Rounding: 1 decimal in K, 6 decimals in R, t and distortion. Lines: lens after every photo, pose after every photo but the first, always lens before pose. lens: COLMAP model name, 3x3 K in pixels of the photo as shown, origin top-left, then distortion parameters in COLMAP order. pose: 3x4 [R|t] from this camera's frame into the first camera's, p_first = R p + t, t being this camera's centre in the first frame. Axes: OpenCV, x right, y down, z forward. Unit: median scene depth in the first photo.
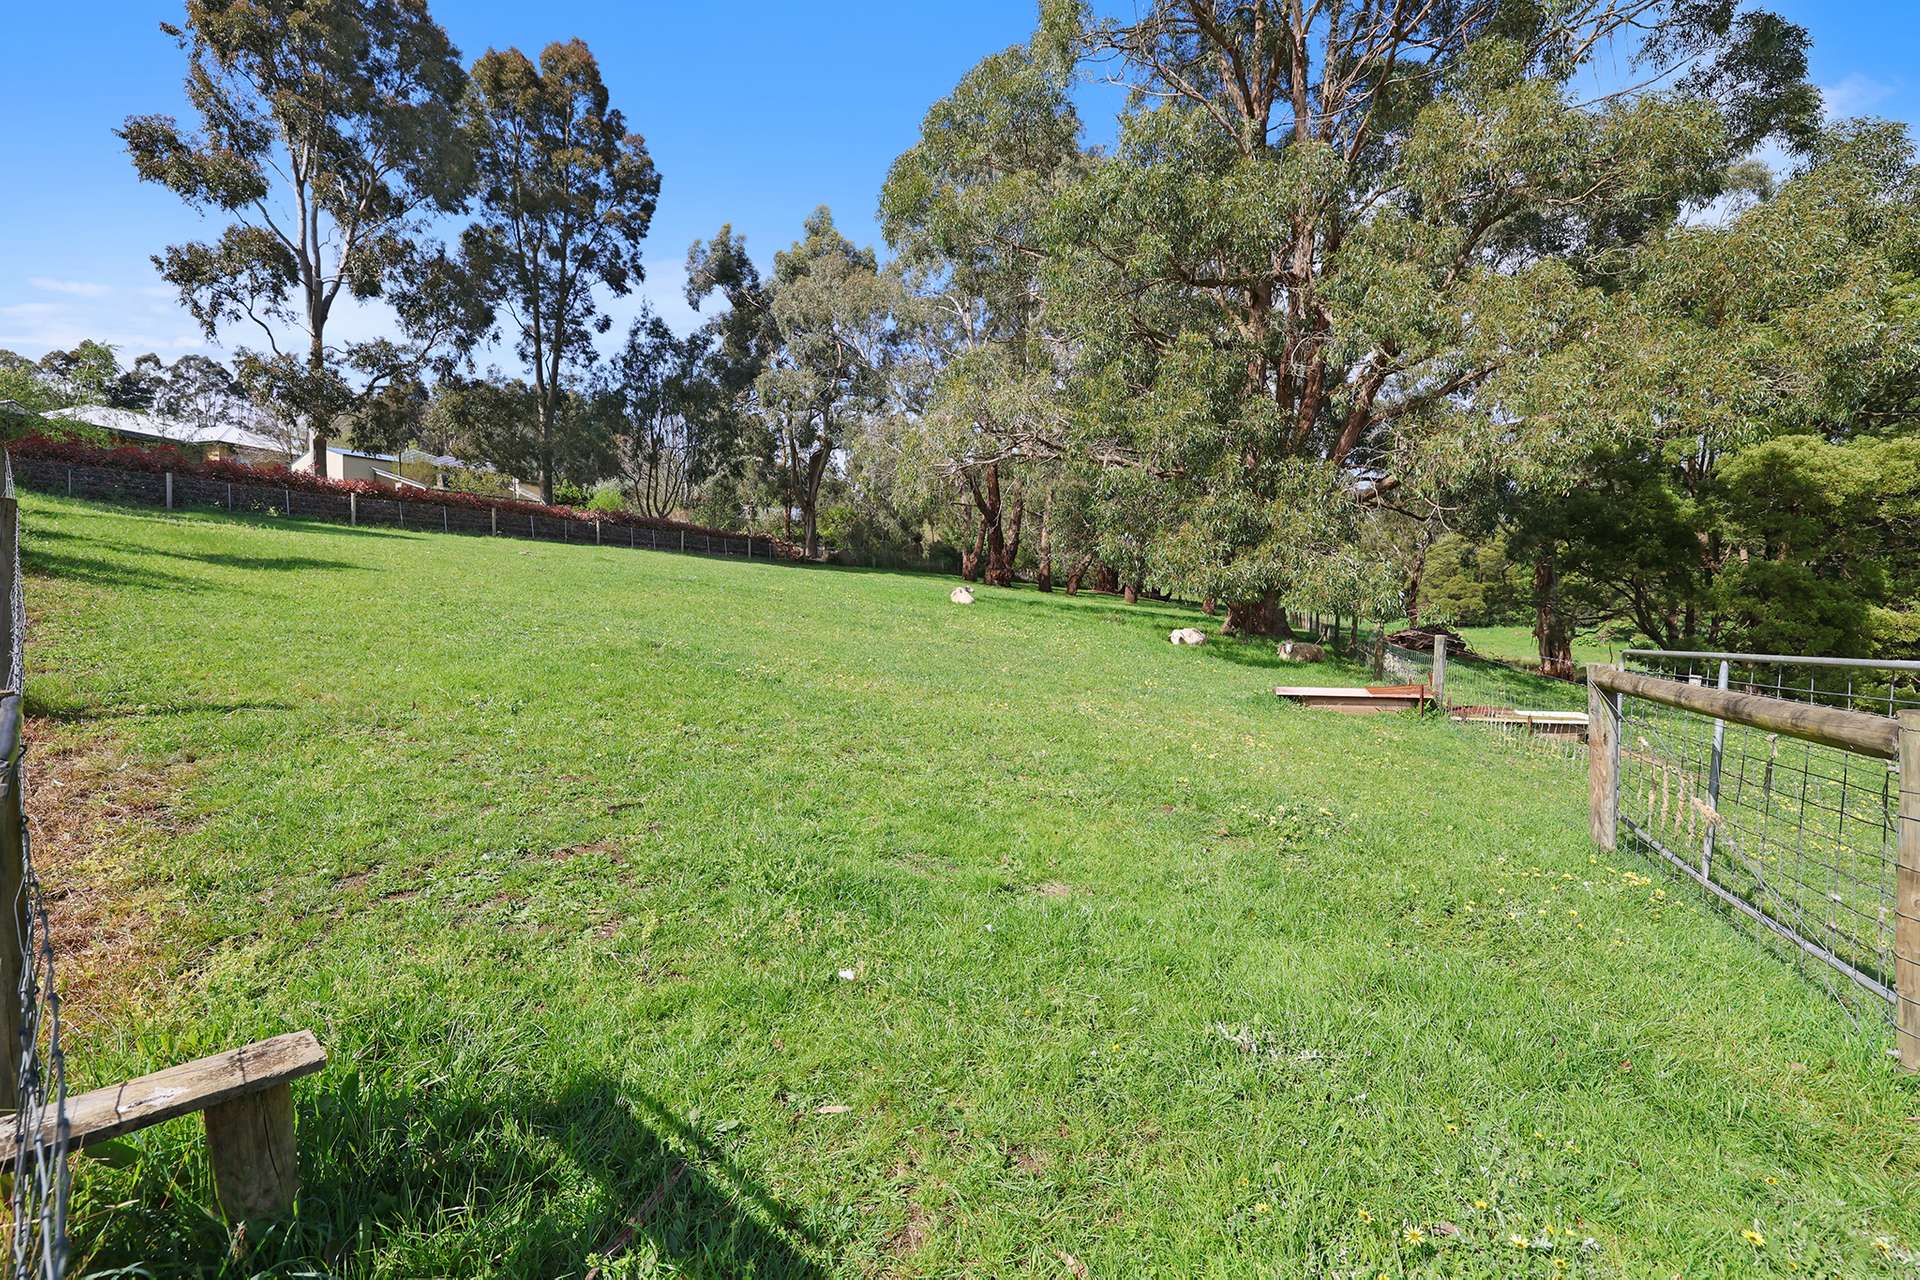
lens RADIAL K [[819.5, 0, 951.0], [0, 819.5, 629.9], [0, 0, 1]] dist [-0.045676, 0.016387]
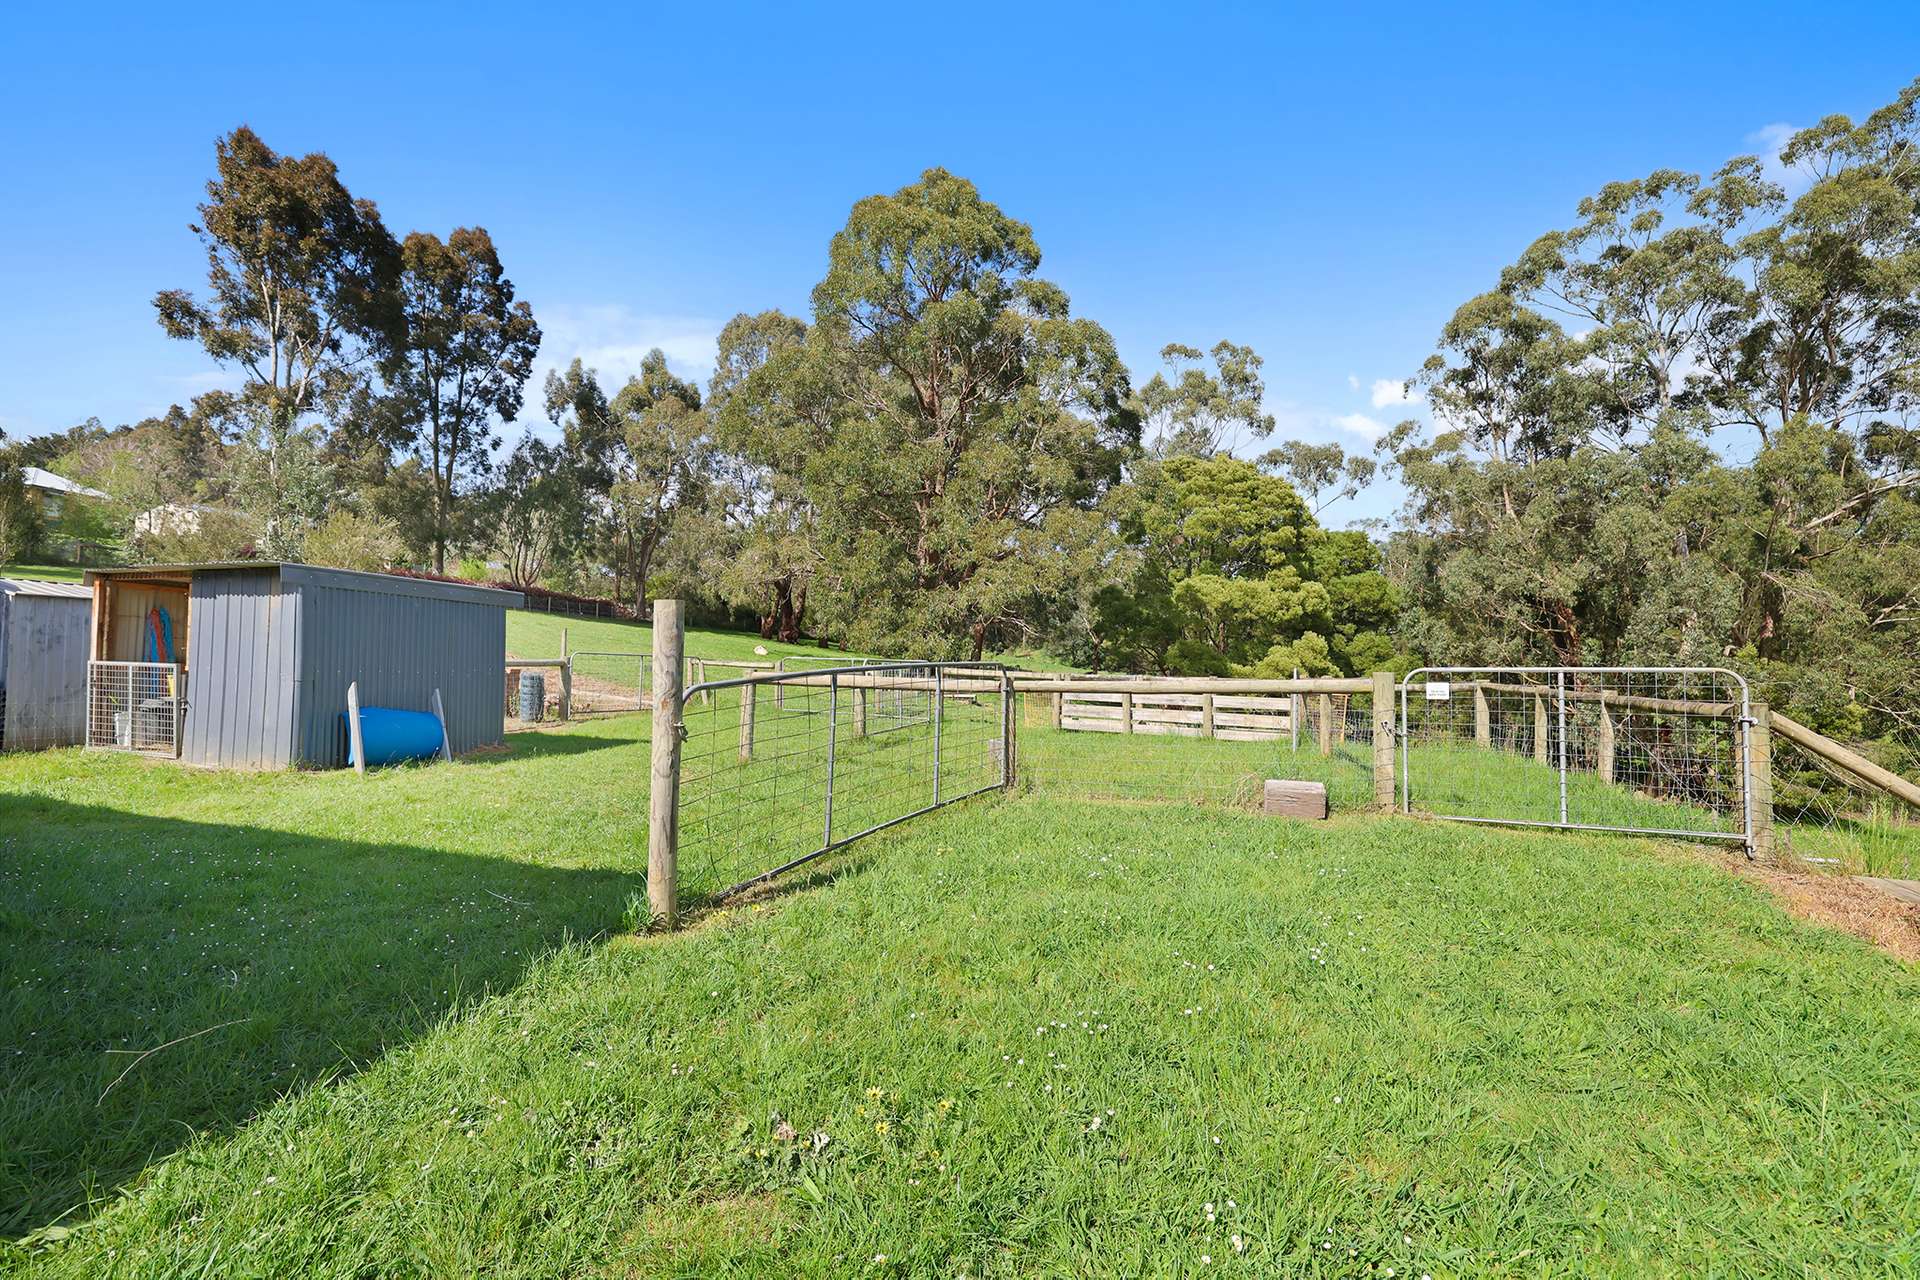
lens RADIAL K [[819.5, 0, 951.0], [0, 819.5, 629.9], [0, 0, 1]] dist [-0.045676, 0.016387]
pose [[0.970058, 0.026045, 0.241473, -0.009123], [-0.009937, 0.997657, -0.067687, 0.017380], [-0.242671, 0.063261, 0.968044, -0.461598]]
